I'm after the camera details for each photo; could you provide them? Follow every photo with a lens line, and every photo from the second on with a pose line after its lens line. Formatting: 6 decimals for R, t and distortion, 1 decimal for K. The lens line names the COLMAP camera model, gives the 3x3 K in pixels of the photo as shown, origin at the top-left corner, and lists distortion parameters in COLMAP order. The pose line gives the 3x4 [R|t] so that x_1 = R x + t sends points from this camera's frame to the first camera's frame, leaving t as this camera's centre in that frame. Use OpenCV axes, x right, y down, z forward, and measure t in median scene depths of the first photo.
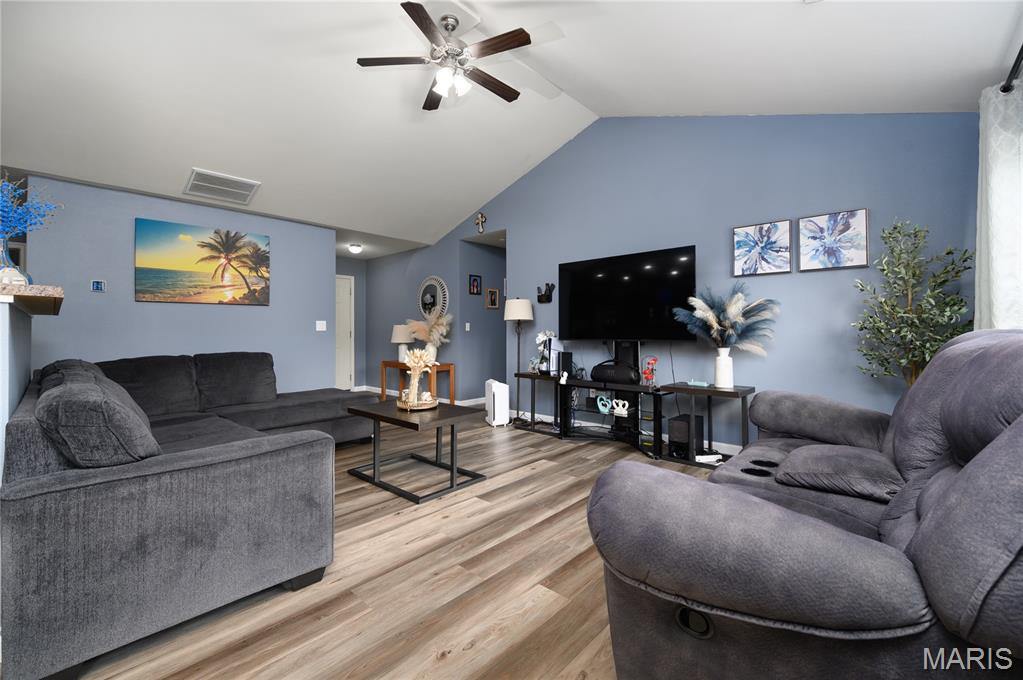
lens RADIAL K [[430.9, 0, 513.1], [0, 430.9, 330.6], [0, 0, 1]] dist [-0.009904, 0.000785]
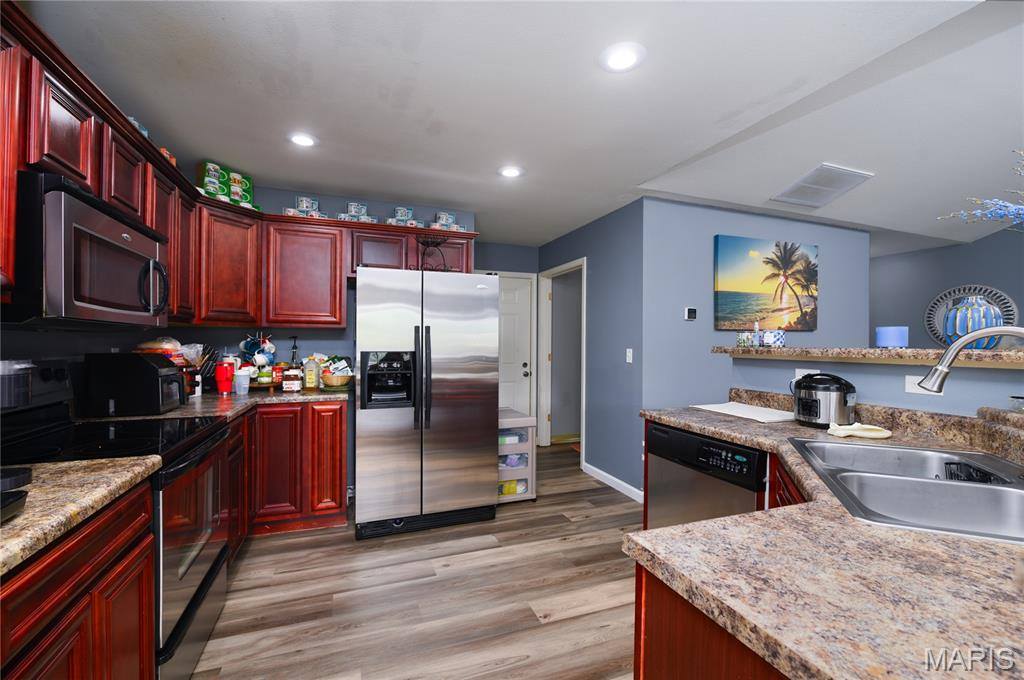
lens RADIAL K [[431.3, 0, 513.6], [0, 431.3, 343.8], [0, 0, 1]] dist [-0.009904, 0.000785]
pose [[0.887086, 0.009353, -0.461510, -0.732873], [-0.008144, 0.999956, 0.004612, -0.034760], [0.461533, -0.000333, 0.887123, 0.015120]]
